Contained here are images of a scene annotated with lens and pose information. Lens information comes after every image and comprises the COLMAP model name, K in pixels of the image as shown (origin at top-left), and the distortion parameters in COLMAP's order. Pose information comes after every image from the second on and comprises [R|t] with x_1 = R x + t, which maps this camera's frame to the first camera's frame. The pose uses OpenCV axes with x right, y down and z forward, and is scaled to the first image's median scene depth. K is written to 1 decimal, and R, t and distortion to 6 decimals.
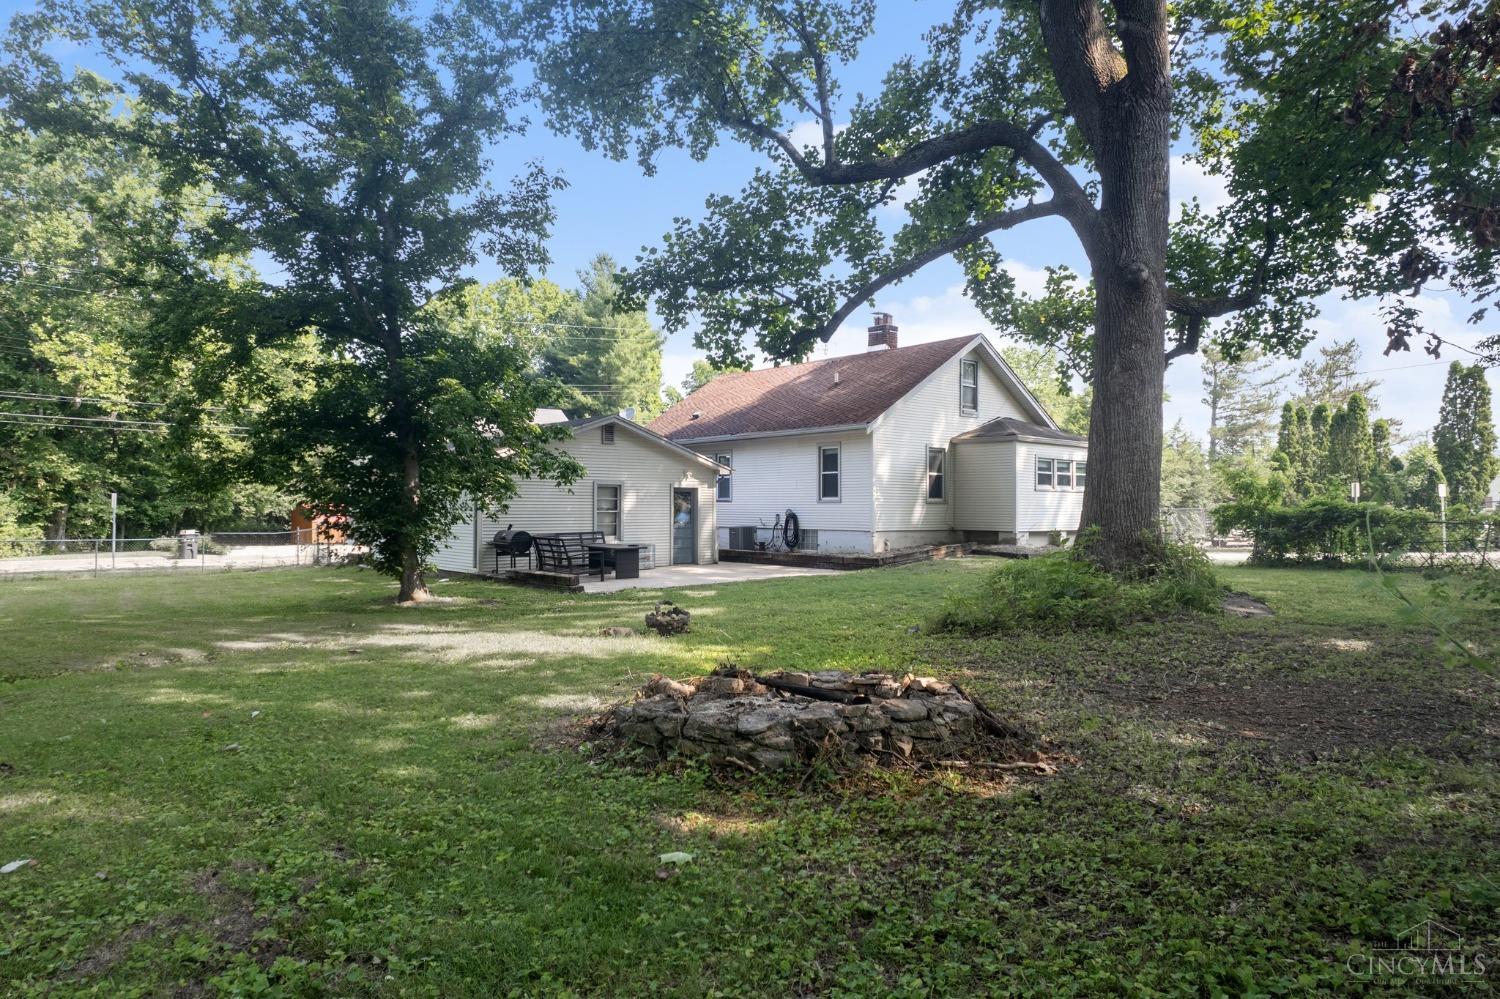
lens RADIAL K [[933.6, 0, 750.0], [0, 933.6, 499.5], [0, 0, 1]] dist [-0.044931, 0.001314]
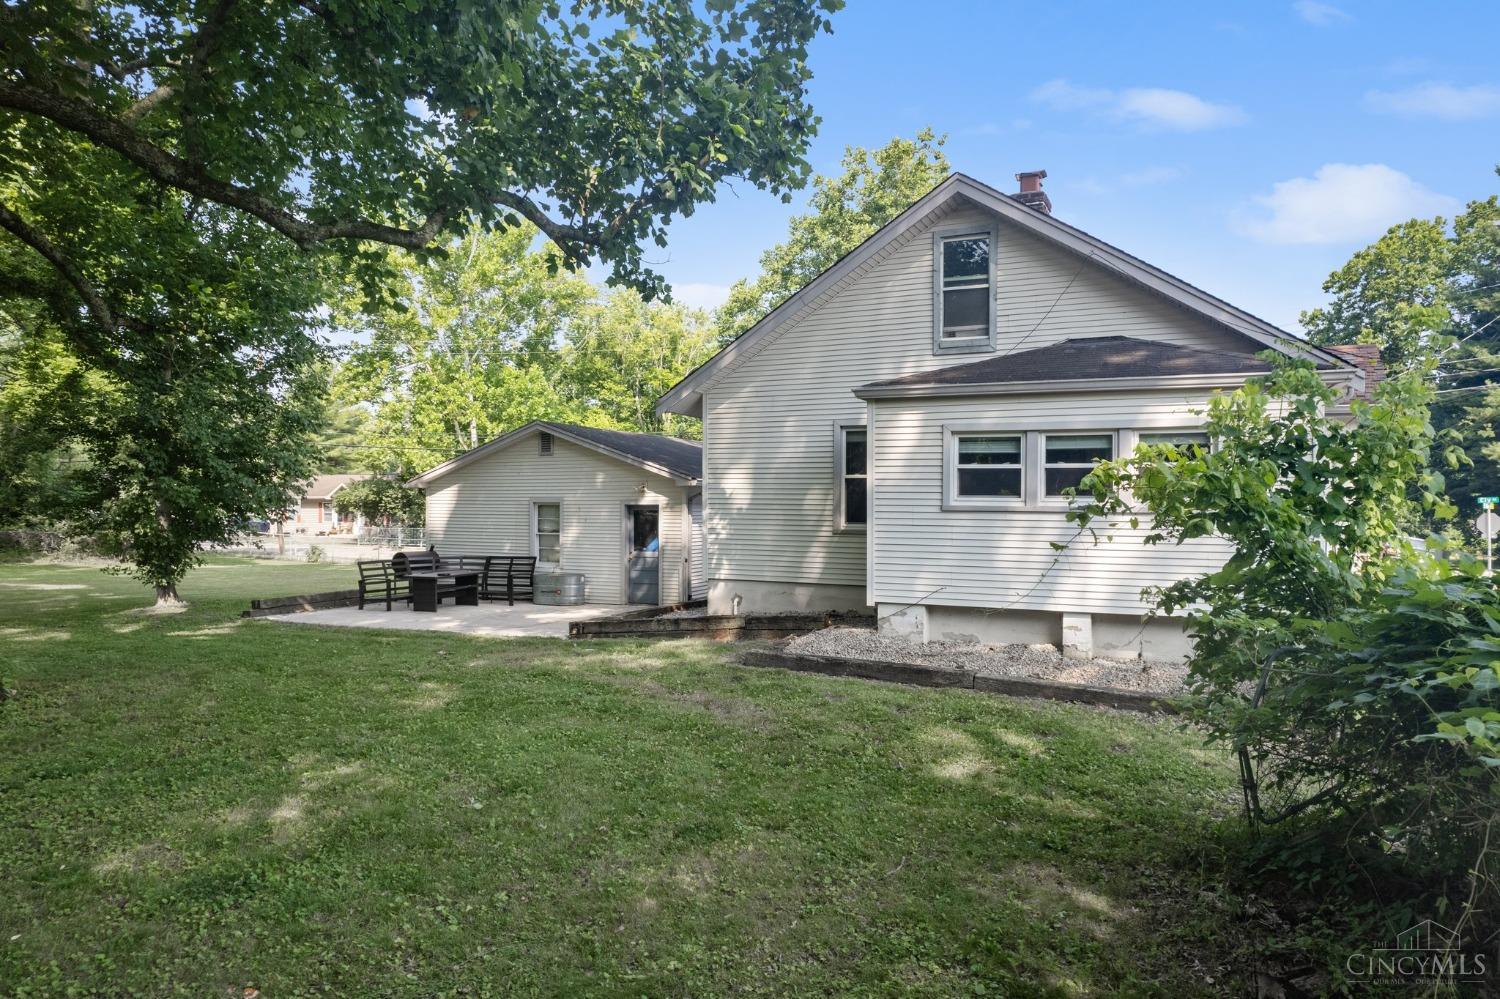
lens RADIAL K [[933.6, 0, 750.0], [0, 933.6, 499.5], [0, 0, 1]] dist [-0.044931, 0.001314]
pose [[0.429463, -0.005496, -0.903068, 0.660455], [0.005529, 0.999979, -0.003456, -0.014011], [0.903067, -0.003509, 0.429485, 0.747091]]
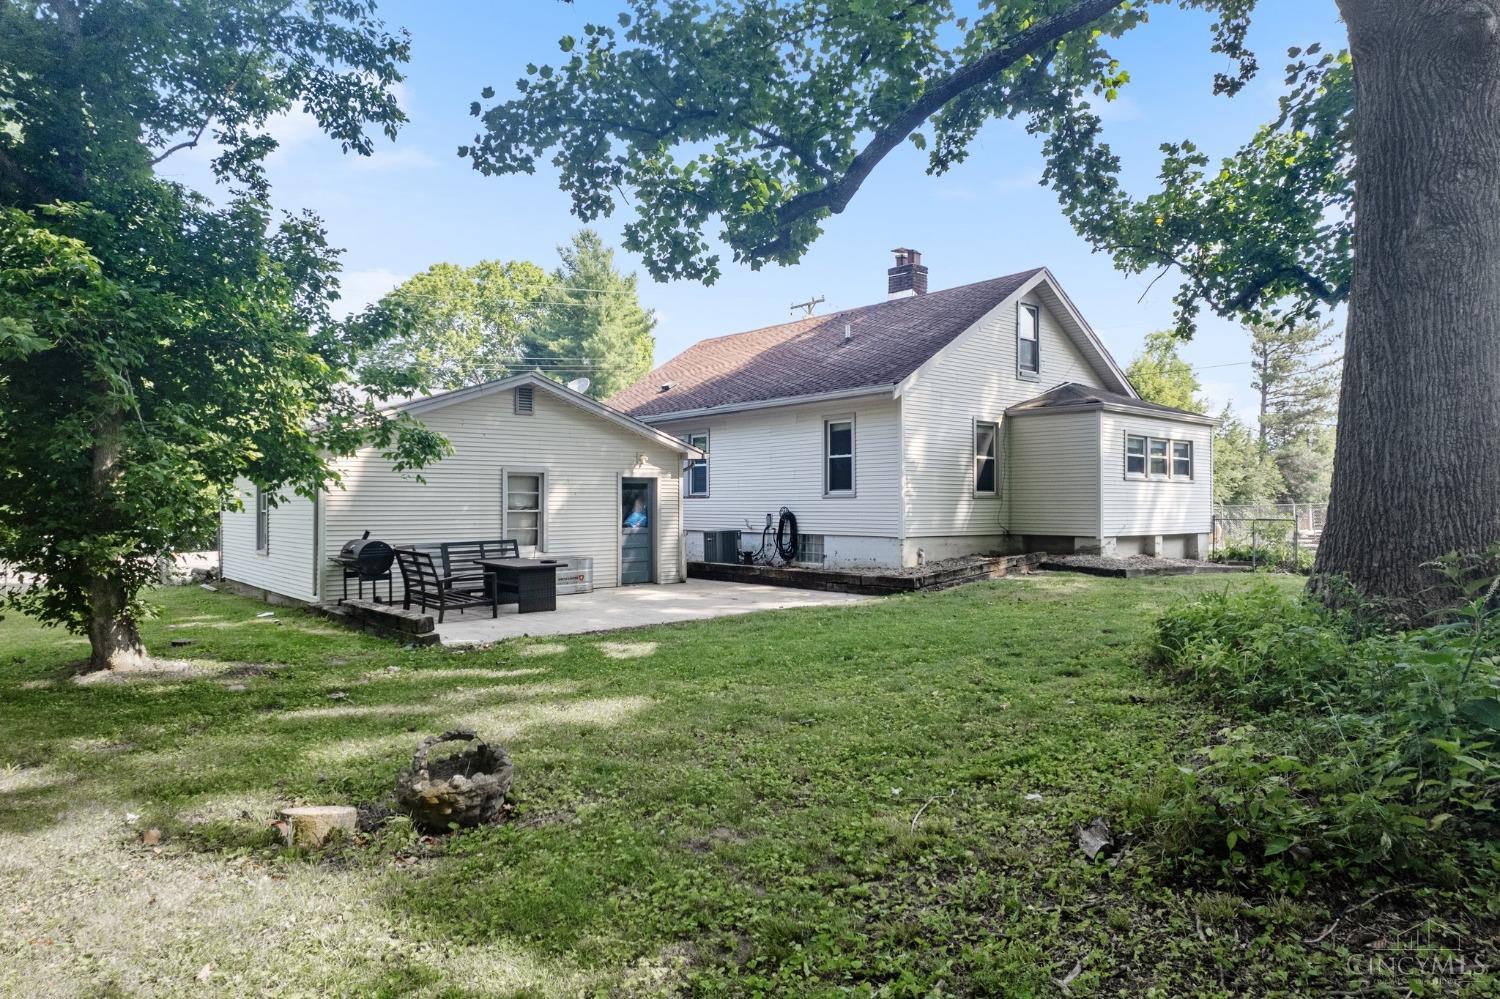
lens RADIAL K [[933.6, 0, 750.0], [0, 933.6, 499.5], [0, 0, 1]] dist [-0.044931, 0.001314]
pose [[0.999983, -0.003763, -0.004369, 0.019063], [0.003767, 0.999992, 0.000913, 0.003883], [0.004366, -0.000930, 0.999990, 0.281631]]
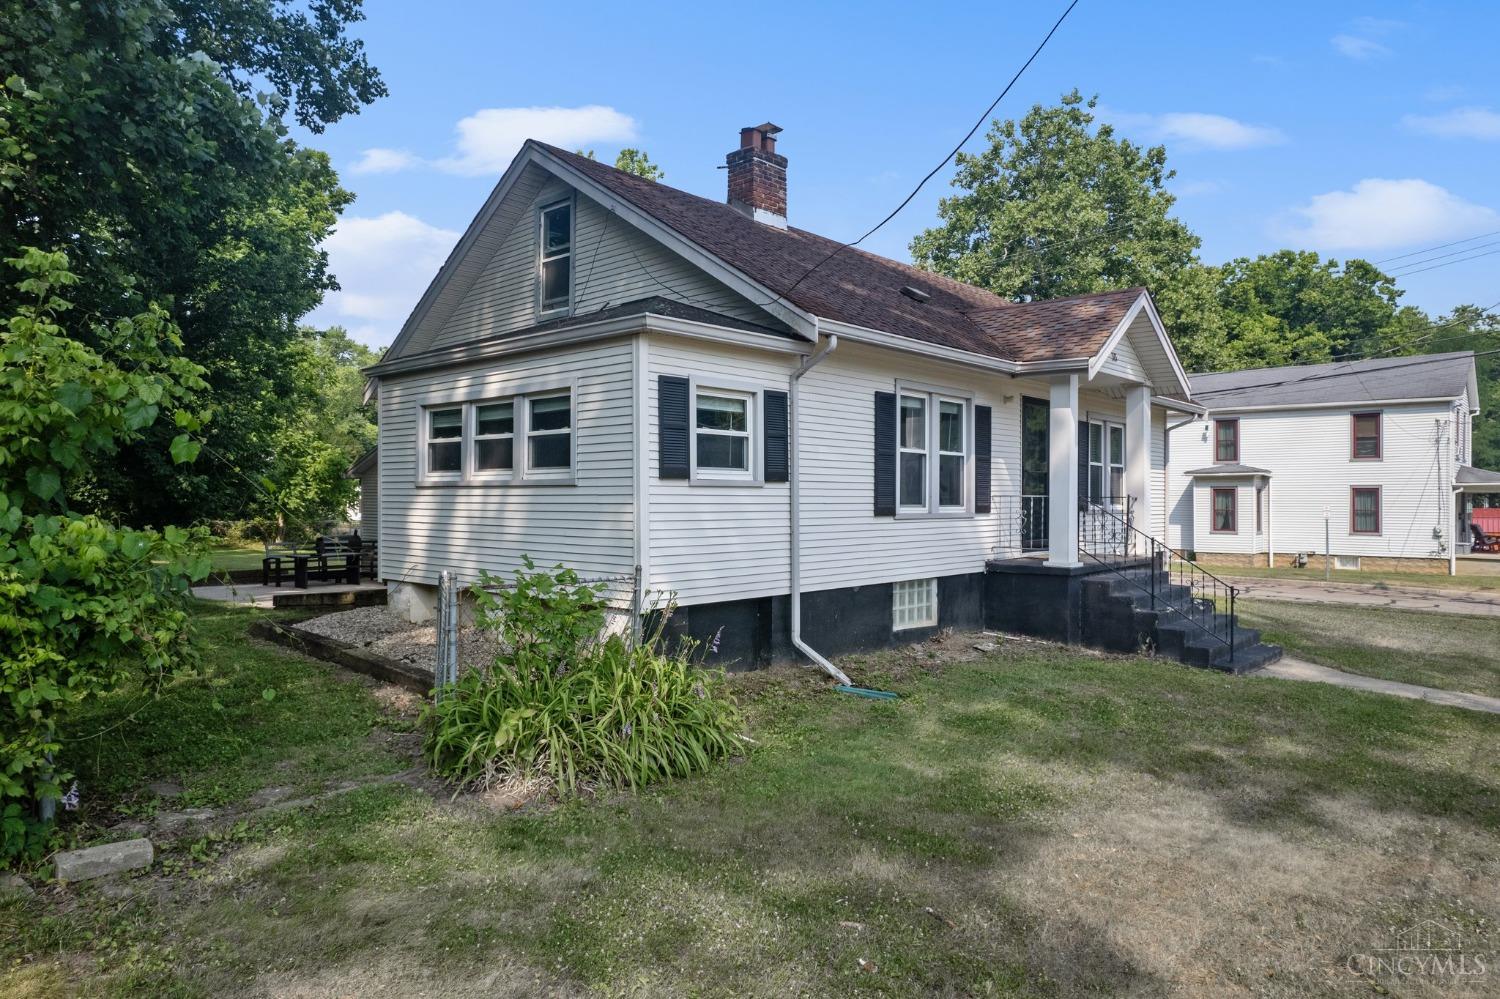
lens RADIAL K [[955.5, 0, 755.2], [0, 955.5, 494.9], [0, 0, 1]] dist [-0.079282, 0.082178]
pose [[0.146083, -0.011913, -0.989201, 0.759493], [0.003875, 0.999927, -0.011470, -0.000516], [0.989265, -0.002158, 0.146118, 1.101069]]
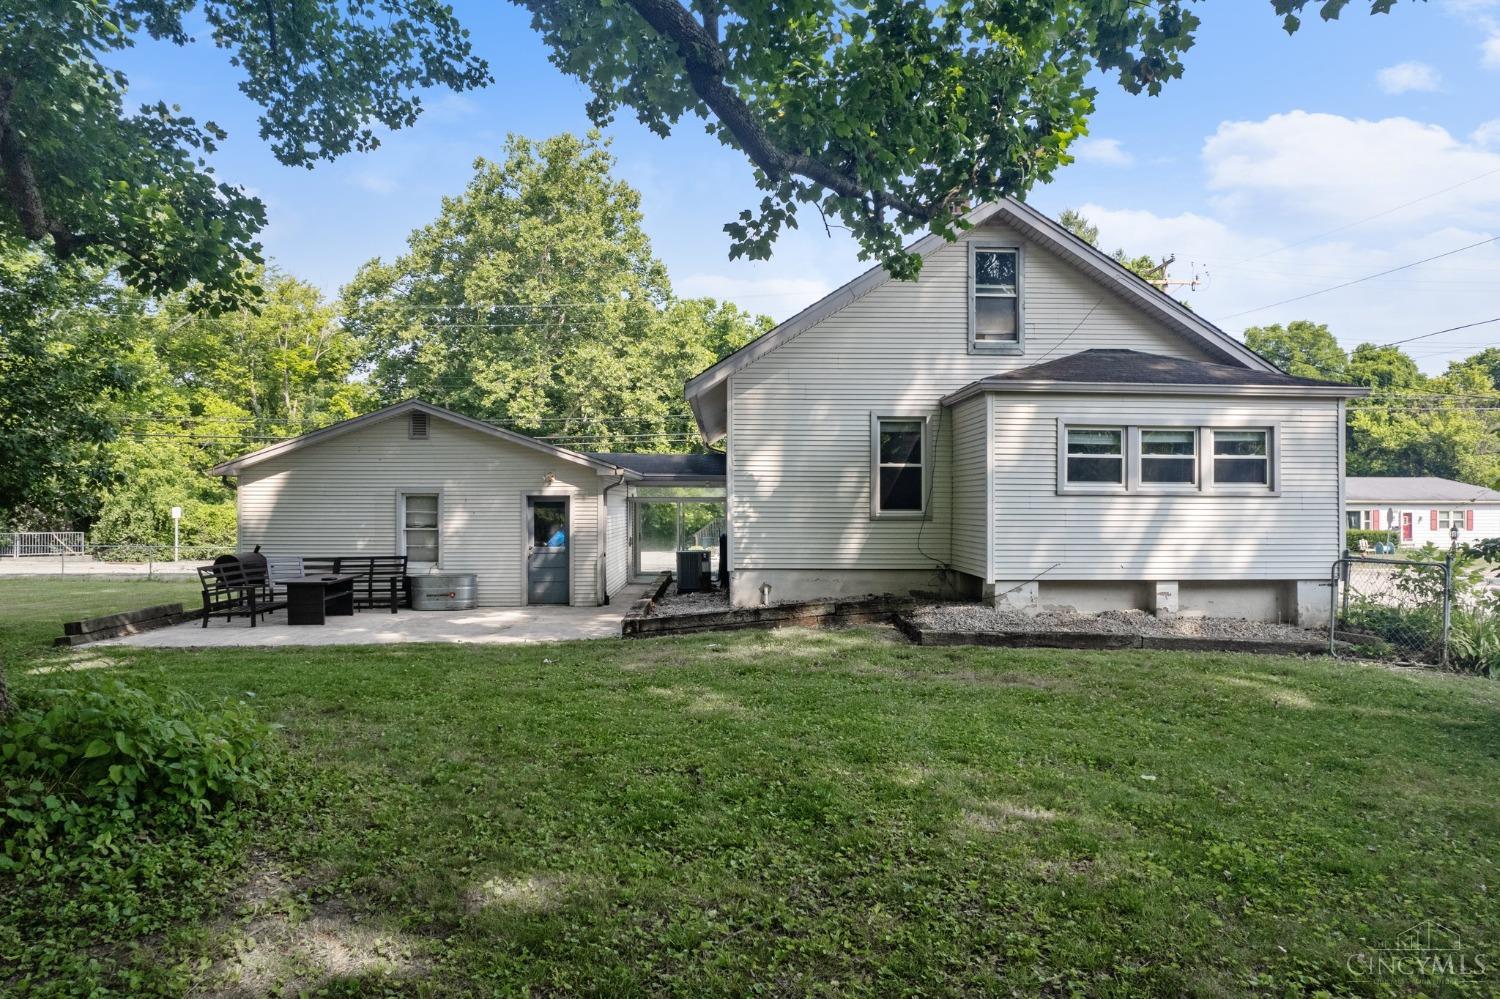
lens RADIAL K [[933.6, 0, 750.0], [0, 933.6, 499.5], [0, 0, 1]] dist [-0.044931, 0.001314]
pose [[0.788073, -0.006073, -0.615551, 0.480221], [0.005748, 0.999980, -0.002507, -0.007203], [0.615554, -0.001563, 0.788093, 0.538674]]
